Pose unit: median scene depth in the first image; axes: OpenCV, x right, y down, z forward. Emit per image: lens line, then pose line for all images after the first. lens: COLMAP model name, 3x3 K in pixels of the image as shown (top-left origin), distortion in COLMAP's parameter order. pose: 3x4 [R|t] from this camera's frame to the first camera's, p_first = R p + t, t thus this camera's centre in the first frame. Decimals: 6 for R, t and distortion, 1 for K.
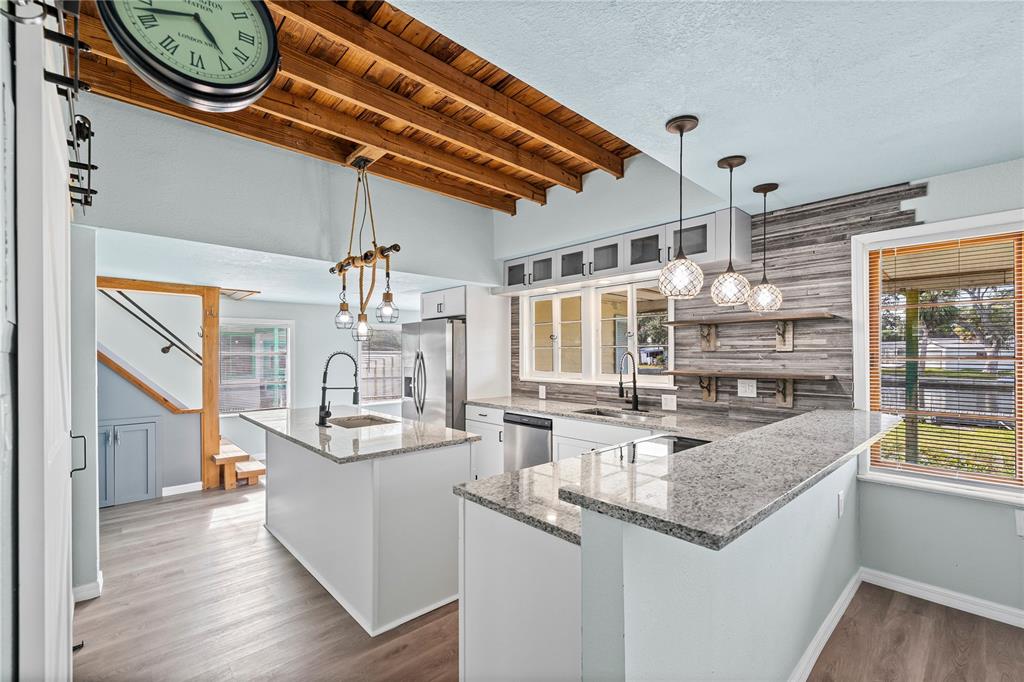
lens RADIAL K [[440.4, 0, 522.5], [0, 440.4, 356.3], [0, 0, 1]] dist [0.000096, 0.000212]
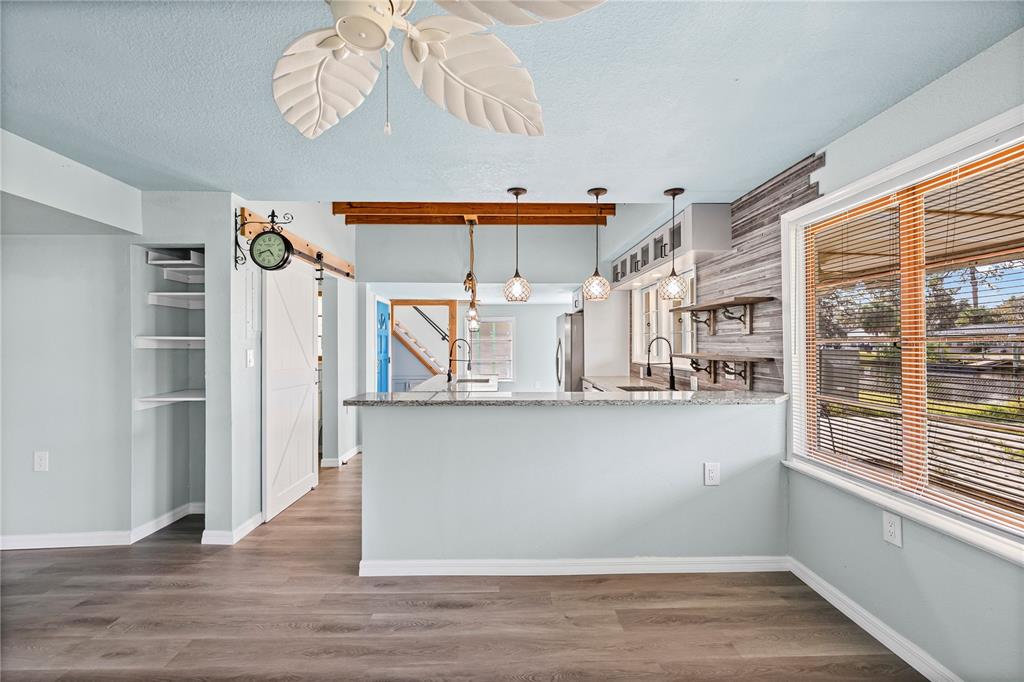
lens RADIAL K [[440.4, 0, 510.6], [0, 440.4, 344.5], [0, 0, 1]] dist [0.000096, 0.000212]
pose [[0.740191, -0.000692, -0.672396, 0.843135], [0.002765, 0.999994, 0.002015, 0.007921], [0.672390, -0.003351, 0.740189, -0.110471]]
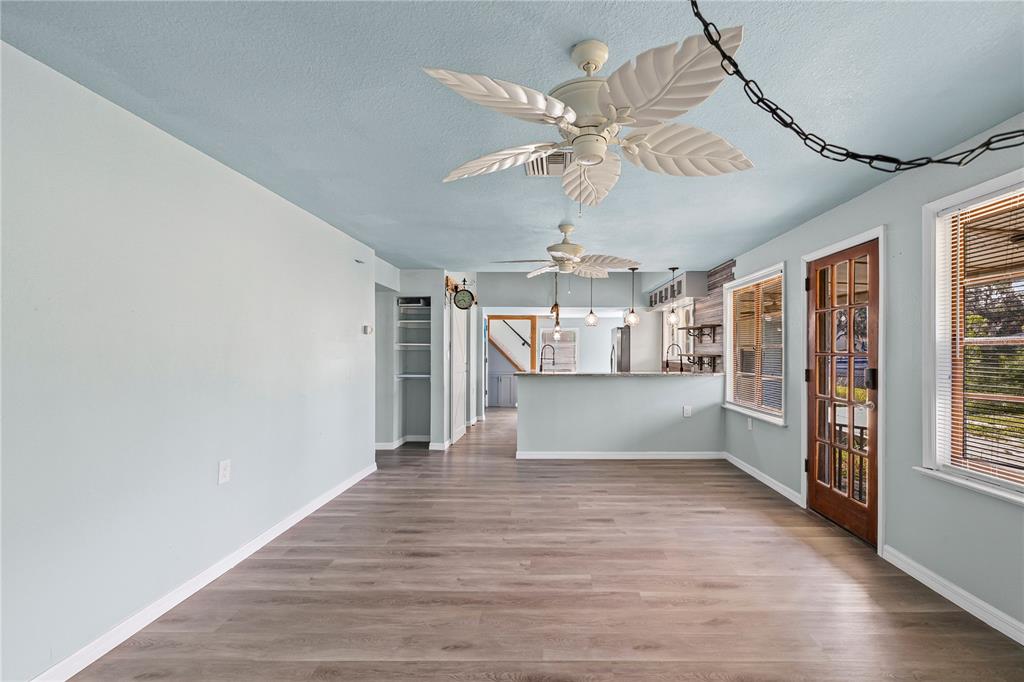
lens RADIAL K [[440.4, 0, 545.8], [0, 440.4, 350.7], [0, 0, 1]] dist [0.000096, 0.000212]
pose [[0.711497, 0.002652, -0.702684, 1.380292], [-0.000053, 0.999993, 0.003720, 0.014545], [0.702689, -0.002609, 0.711492, -0.849146]]
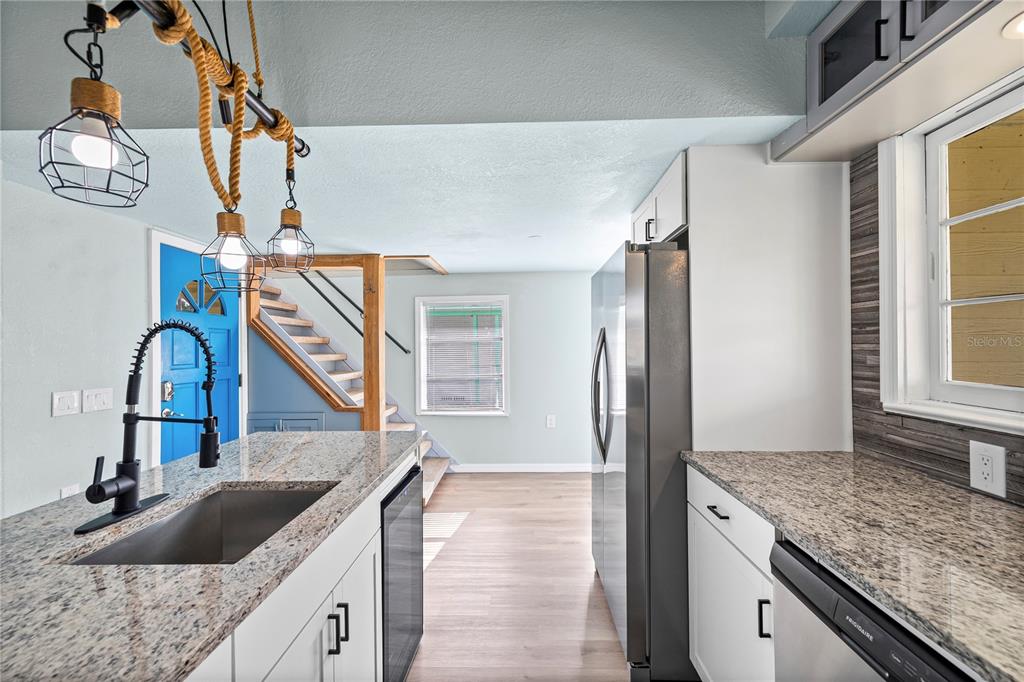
lens RADIAL K [[440.4, 0, 507.6], [0, 440.4, 345.0], [0, 0, 1]] dist [0.000096, 0.000212]
pose [[0.703584, -0.006007, -0.710587, 0.046805], [0.005787, 0.999980, -0.002723, 0.012323], [0.710589, -0.002196, 0.703604, 0.926951]]
